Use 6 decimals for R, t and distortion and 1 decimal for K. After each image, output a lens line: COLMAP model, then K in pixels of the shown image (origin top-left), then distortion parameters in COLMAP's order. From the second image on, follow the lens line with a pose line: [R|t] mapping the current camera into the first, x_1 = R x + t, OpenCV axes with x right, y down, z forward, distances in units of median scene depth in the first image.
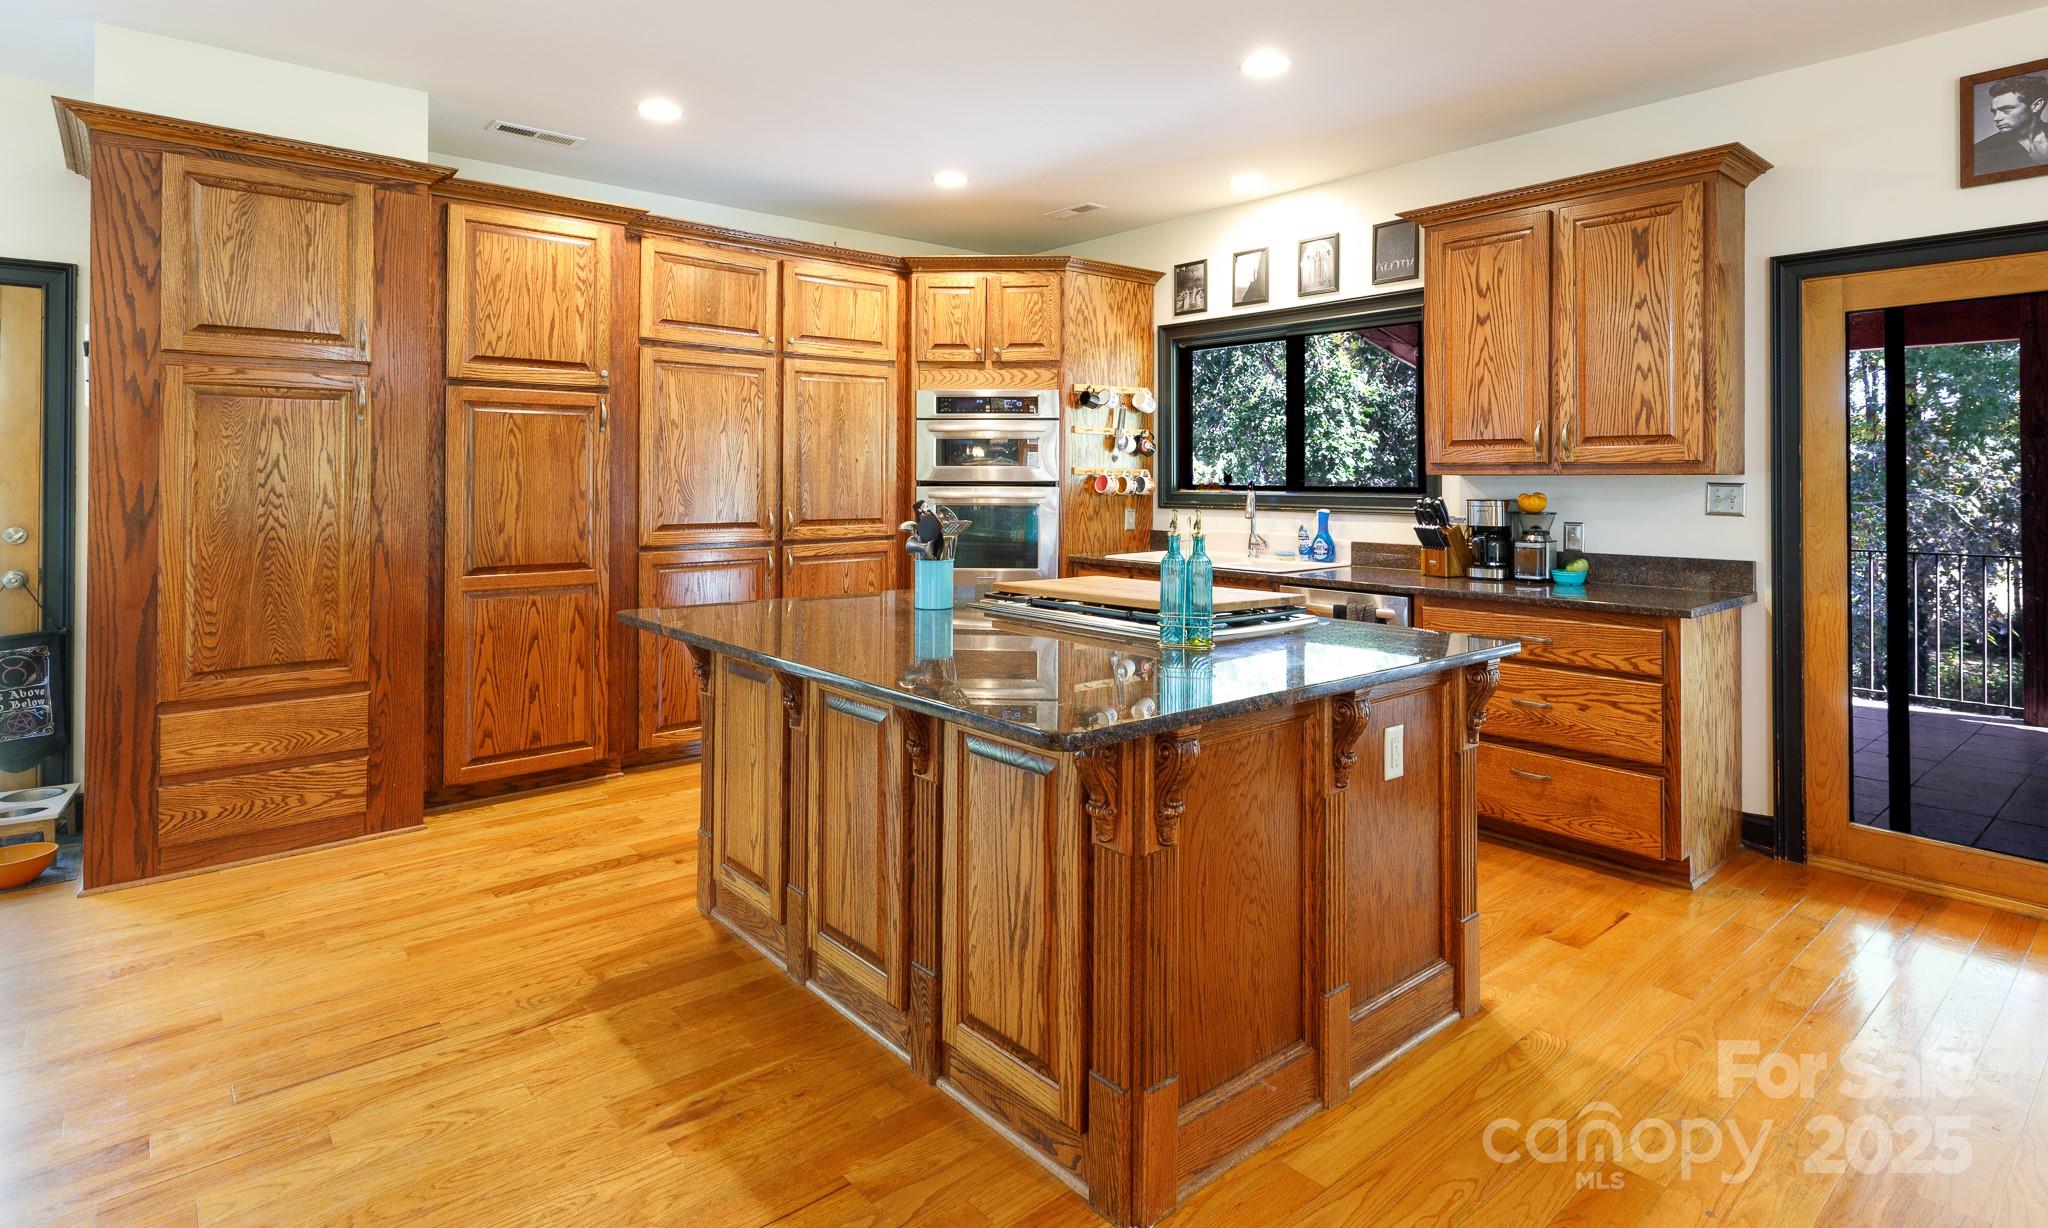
lens RADIAL K [[1053.0, 0, 1060.4], [0, 1053.0, 469.4], [0, 0, 1]] dist [-0.000124, 0.000390]
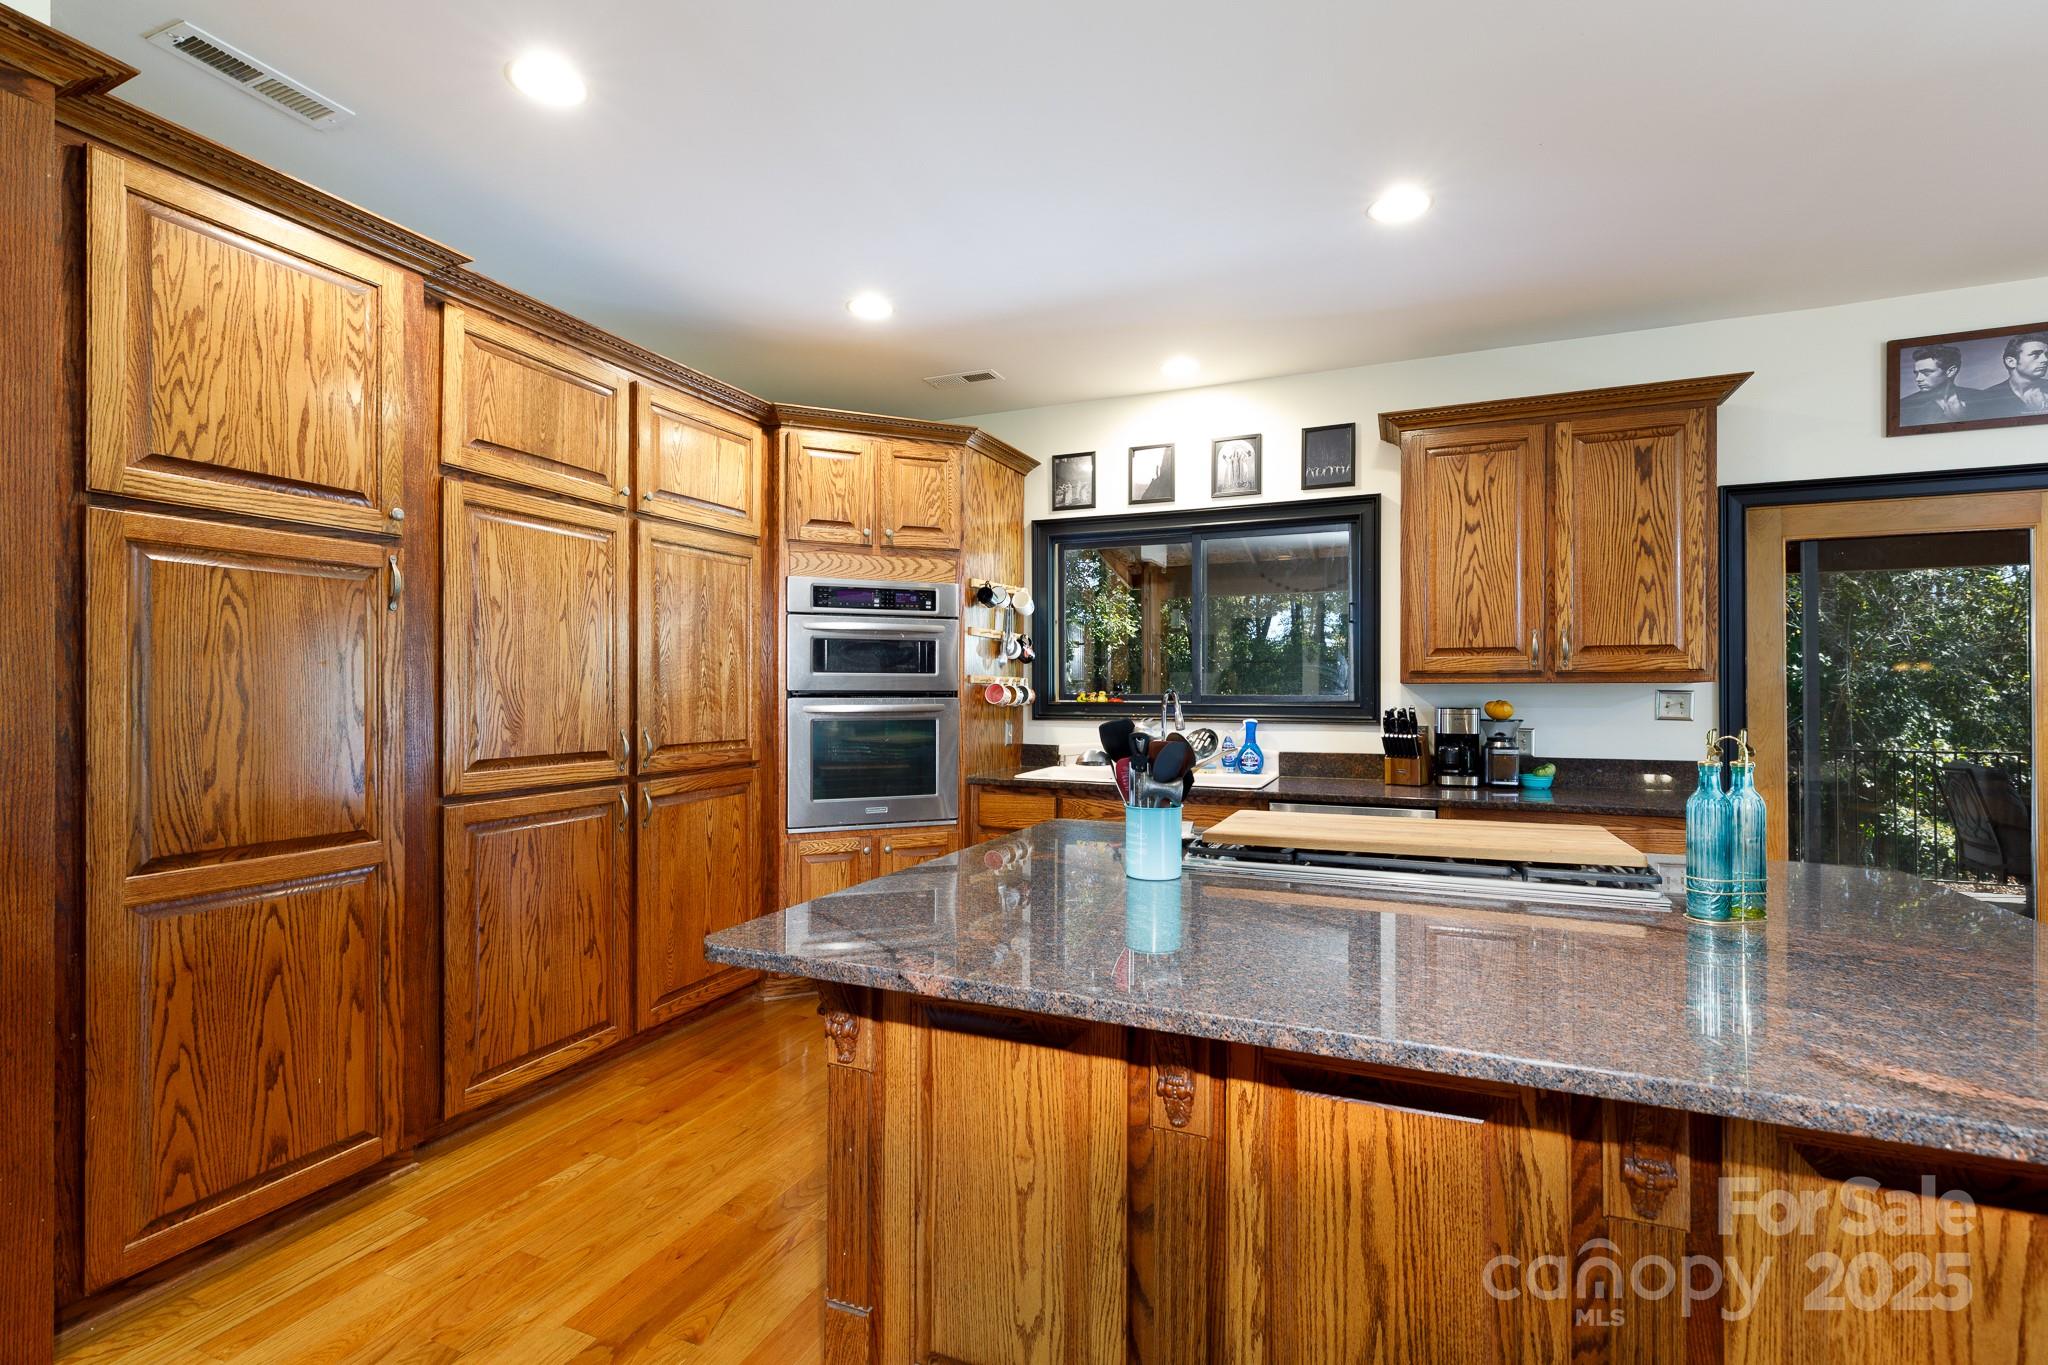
lens RADIAL K [[915.9, 0, 1020.8], [0, 915.9, 688.2], [0, 0, 1]] dist [0.001332, -0.000054]
pose [[0.903055, -0.001322, 0.429523, -0.339075], [-0.002255, 0.999967, 0.007818, 0.003912], [-0.429519, -0.008029, 0.903022, 0.376334]]
